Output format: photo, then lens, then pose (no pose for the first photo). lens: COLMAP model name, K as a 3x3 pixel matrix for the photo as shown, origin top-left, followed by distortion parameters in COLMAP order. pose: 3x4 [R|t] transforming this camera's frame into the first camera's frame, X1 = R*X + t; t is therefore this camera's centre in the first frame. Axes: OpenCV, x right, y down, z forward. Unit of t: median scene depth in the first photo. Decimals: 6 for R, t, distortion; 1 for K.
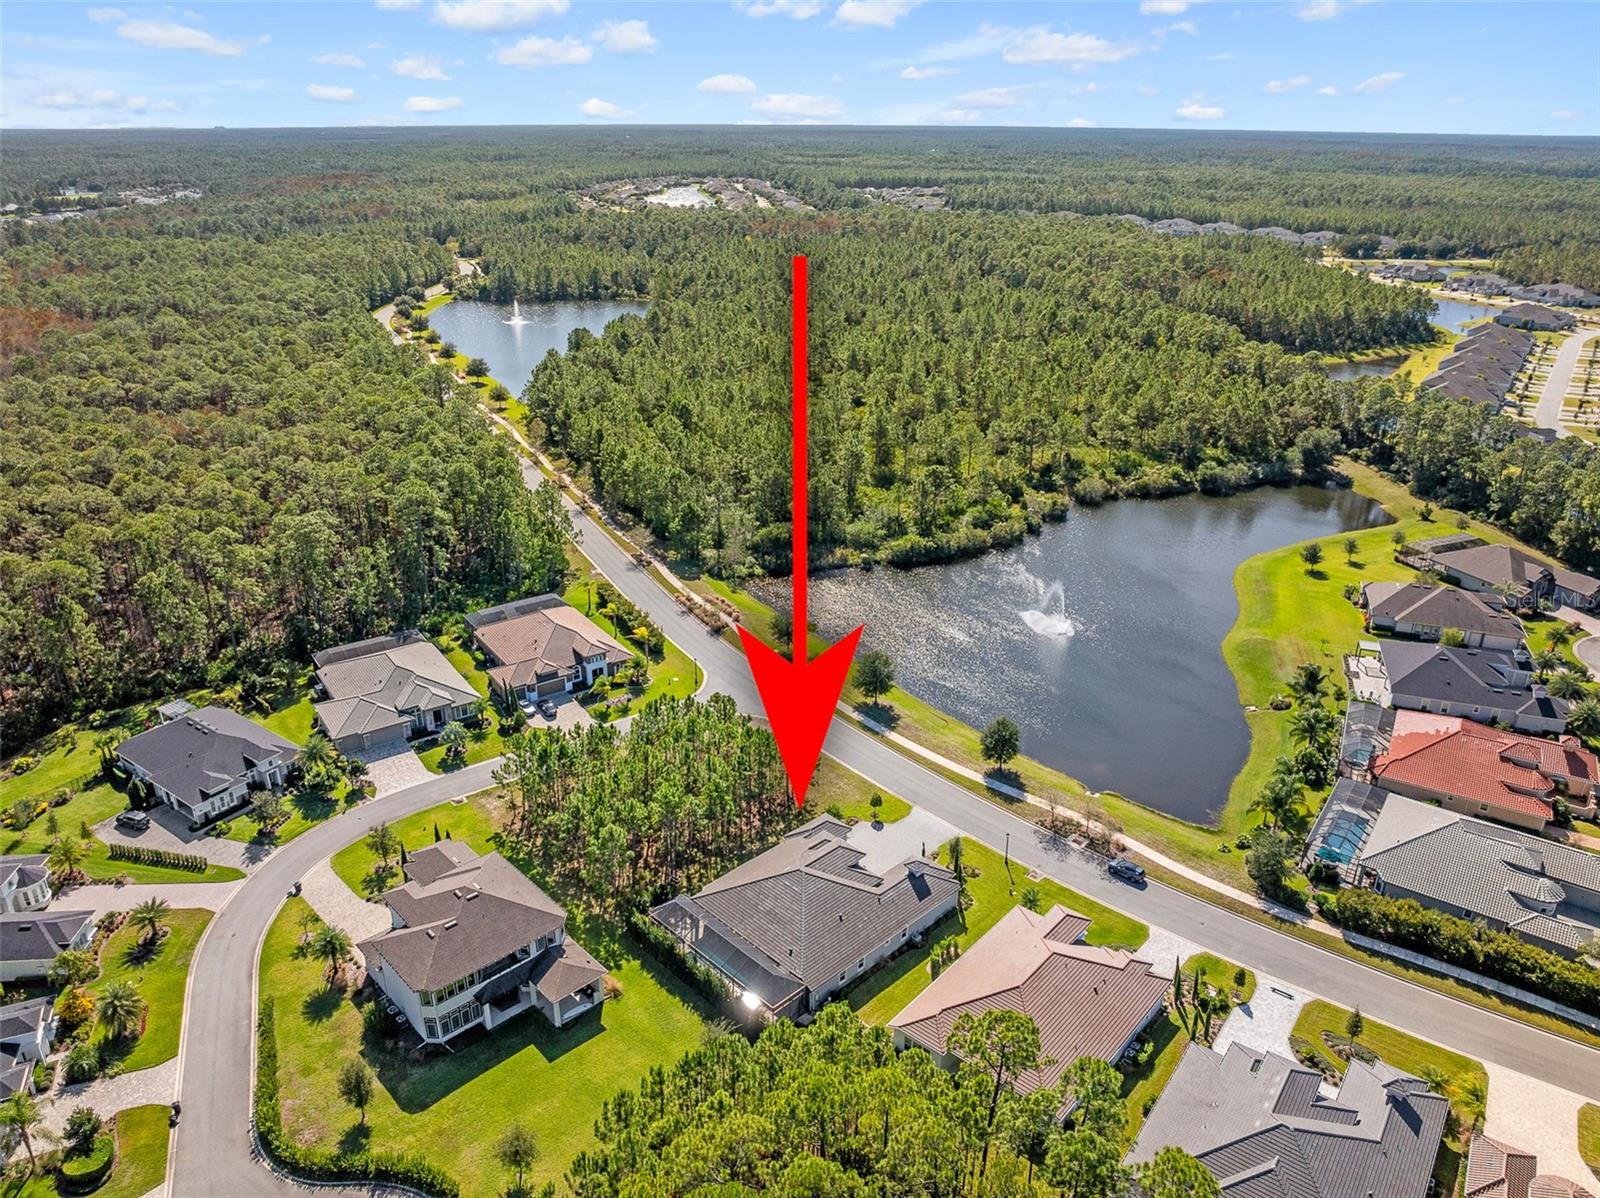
lens RADIAL K [[1126.0, 0, 845.2], [0, 1126.0, 574.8], [0, 0, 1]] dist [-0.031536, 0.001821]
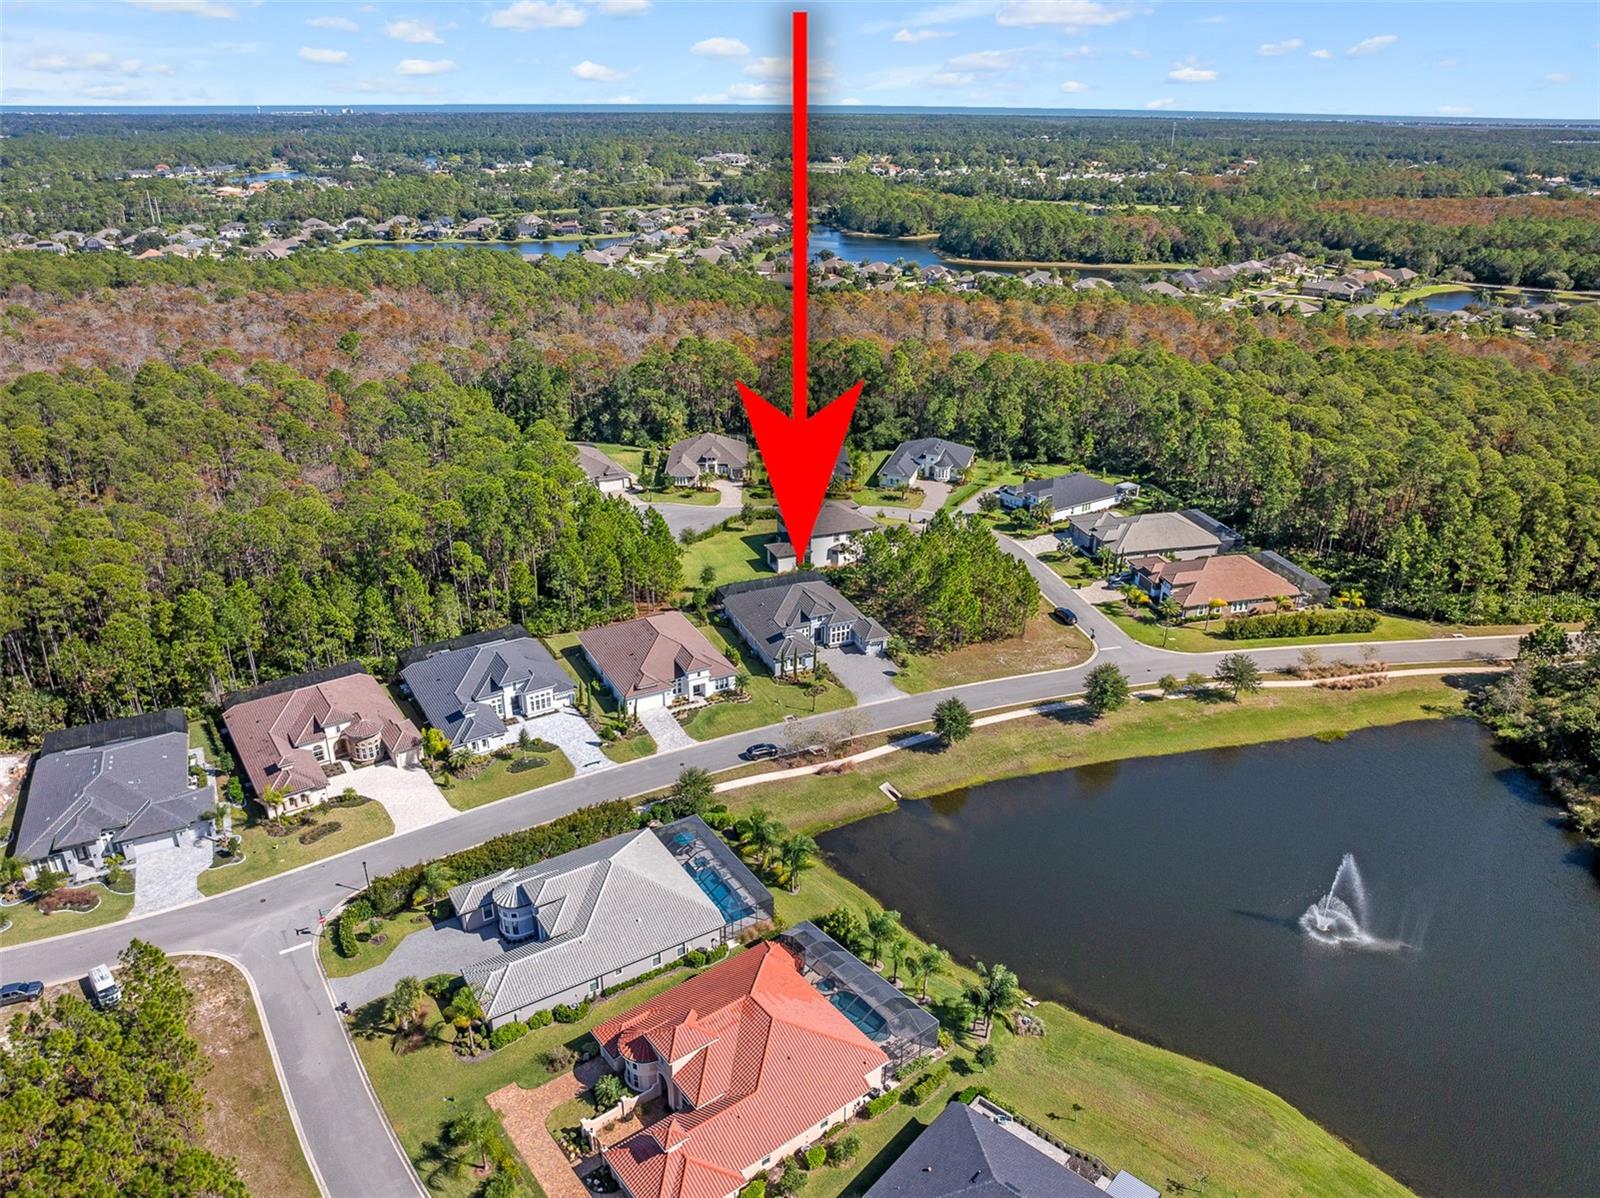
lens RADIAL K [[1107.4, 0, 795.1], [0, 1107.4, 595.2], [0, 0, 1]] dist [-0.029740, 0.001760]
pose [[-0.391898, 0.347989, -0.851657, 1.065854], [-0.356639, 0.795860, 0.489301, -0.399295], [0.848071, 0.495490, -0.187789, 1.087130]]
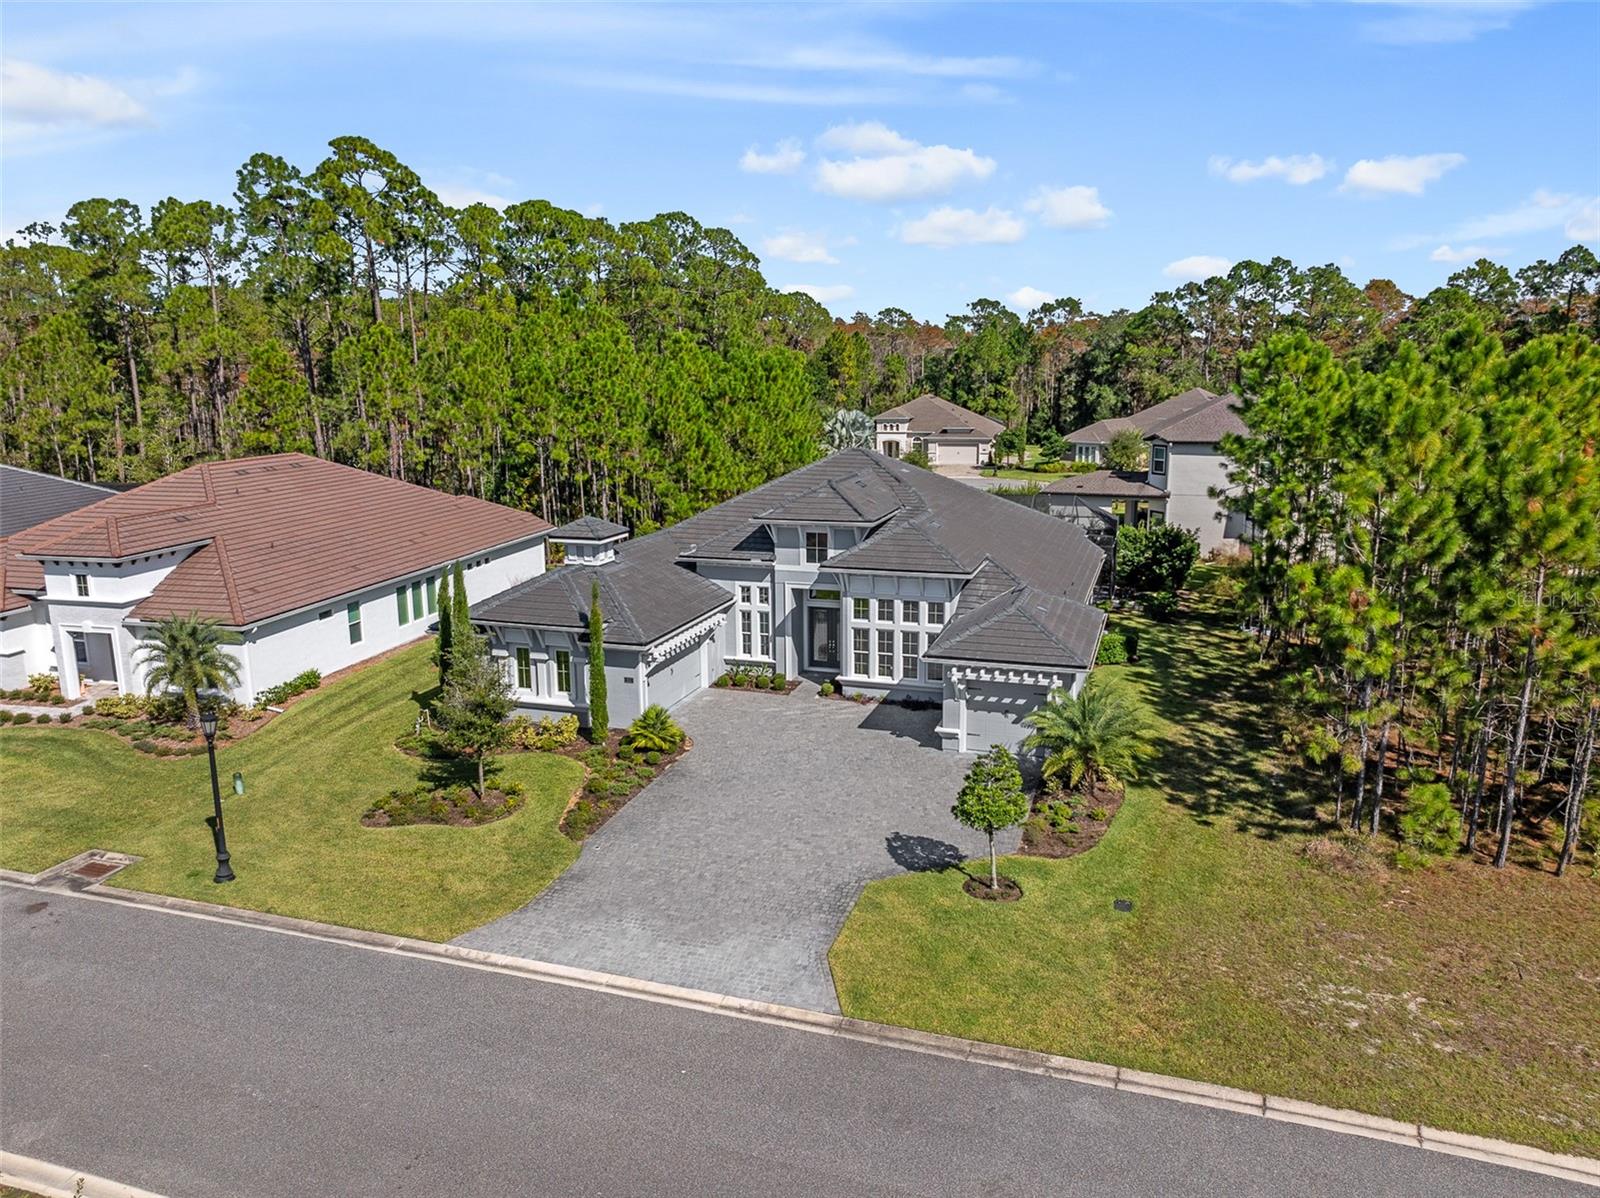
lens RADIAL K [[1125.5, 0, 800.0], [0, 1125.5, 599.0], [0, 0, 1]] dist [-0.035456, 0.002317]
pose [[-0.898217, 0.069373, -0.434043, 0.125425], [-0.178723, 0.844514, 0.504831, 0.094942], [0.401578, 0.531021, -0.746158, 1.099434]]
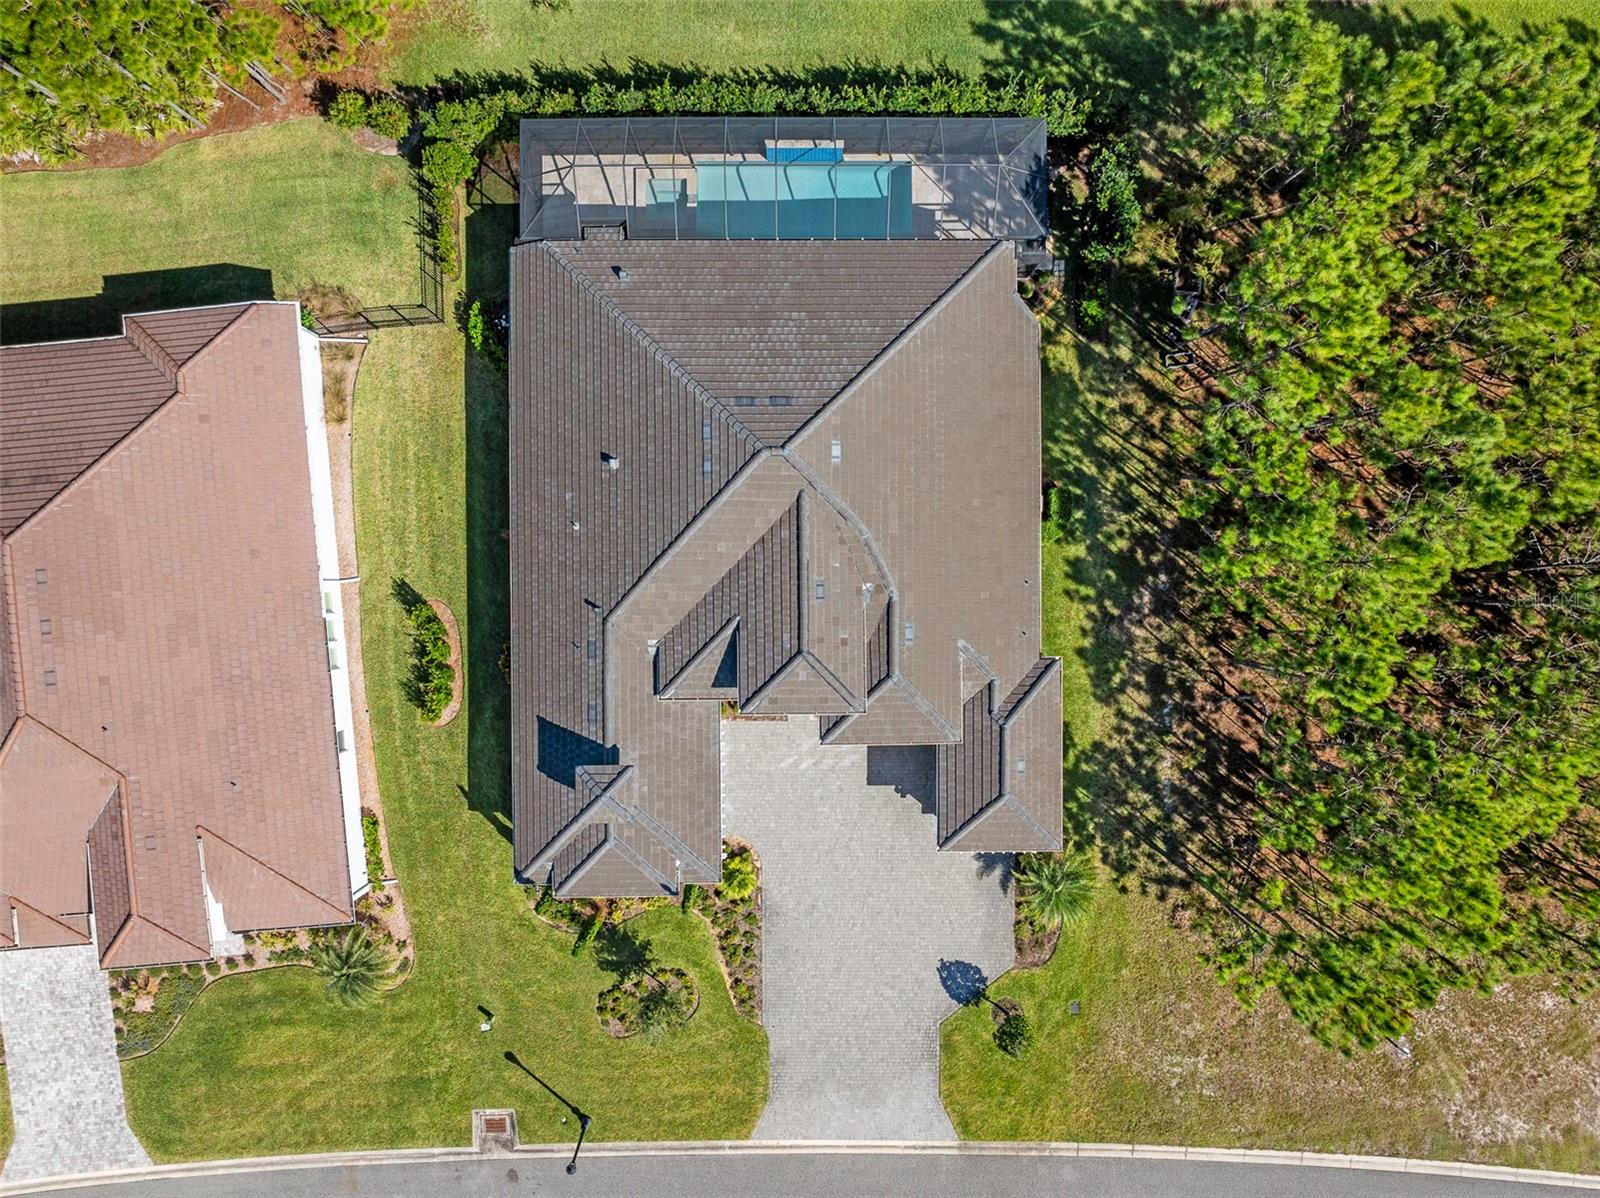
lens RADIAL K [[1107.4, 0, 795.1], [0, 1107.4, 595.2], [0, 0, 1]] dist [-0.029740, 0.001760]
pose [[-0.712099, 0.701924, -0.014732, -0.010508], [-0.286704, -0.271578, 0.918720, -0.024097], [0.640871, 0.658444, 0.394635, 0.762187]]
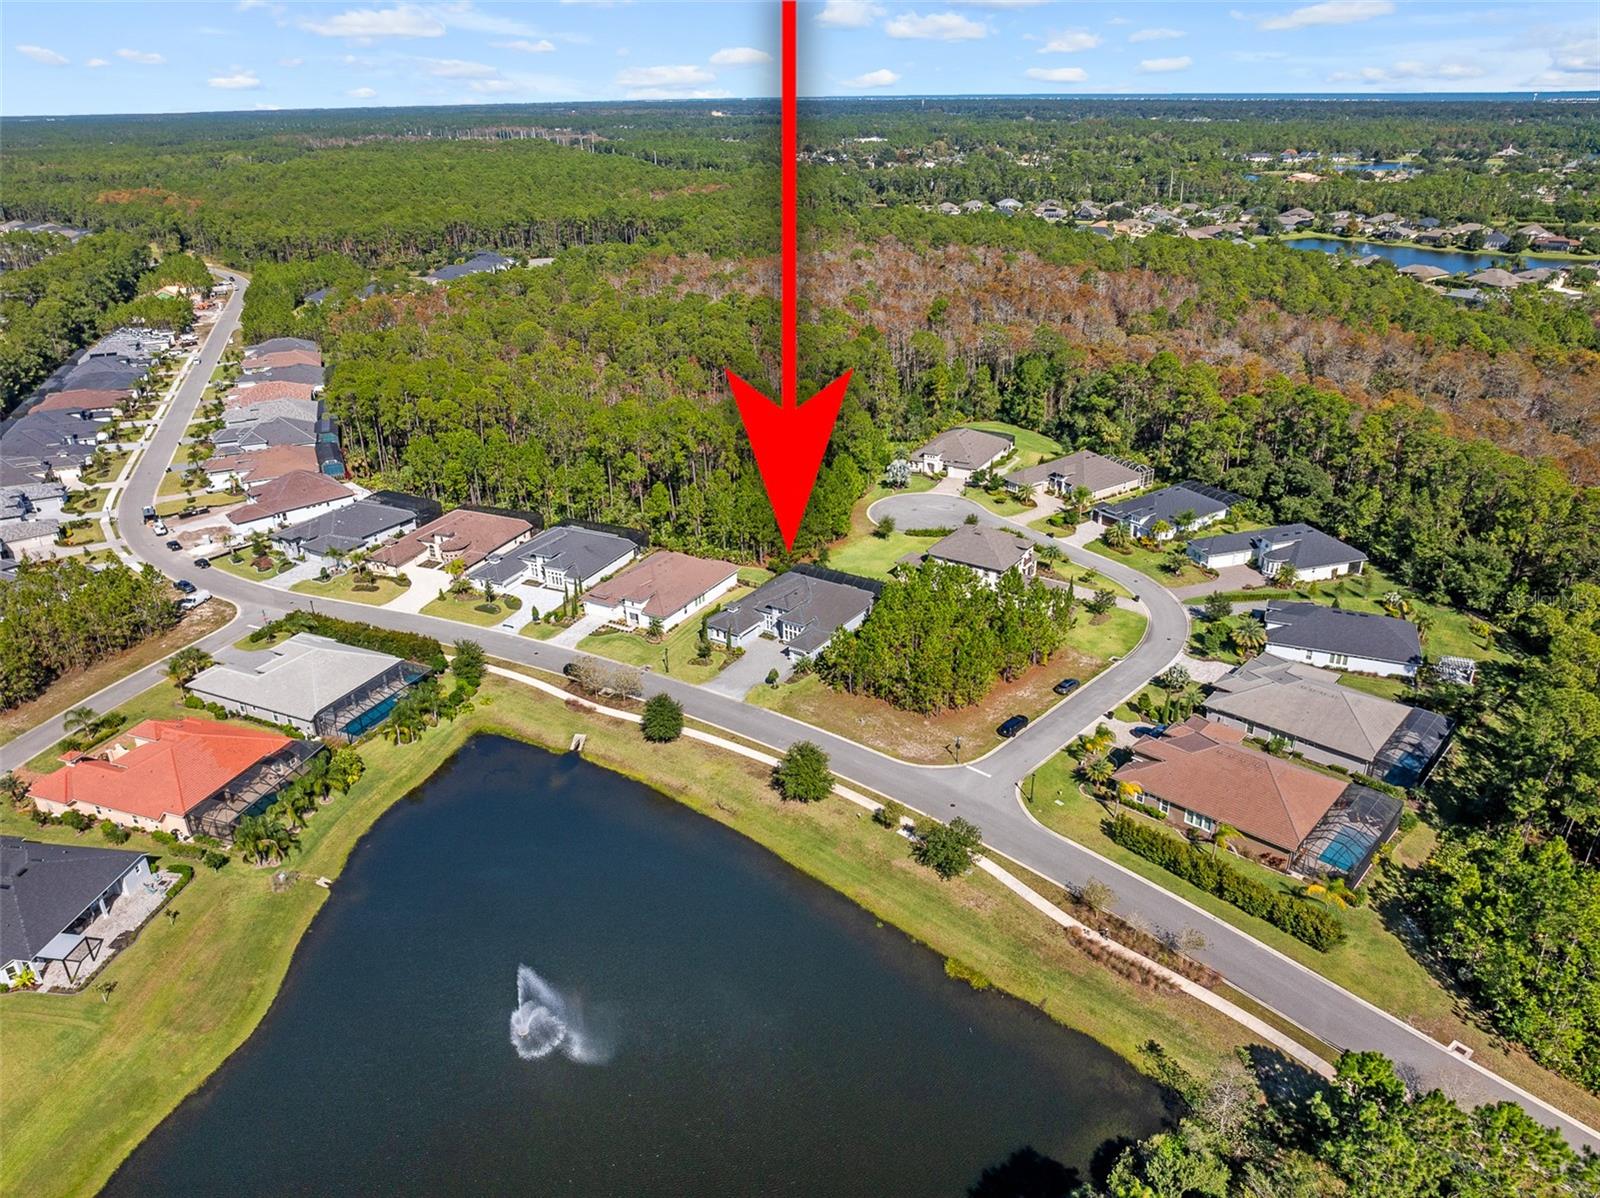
lens RADIAL K [[1107.3, 0, 808.5], [0, 1107.3, 607.2], [0, 0, 1]] dist [-0.027416, 0.001246]
pose [[-0.981628, 0.066971, -0.178667, 0.194339], [-0.083429, 0.691476, 0.717566, -0.684249], [0.171600, 0.719289, -0.673184, 1.737330]]
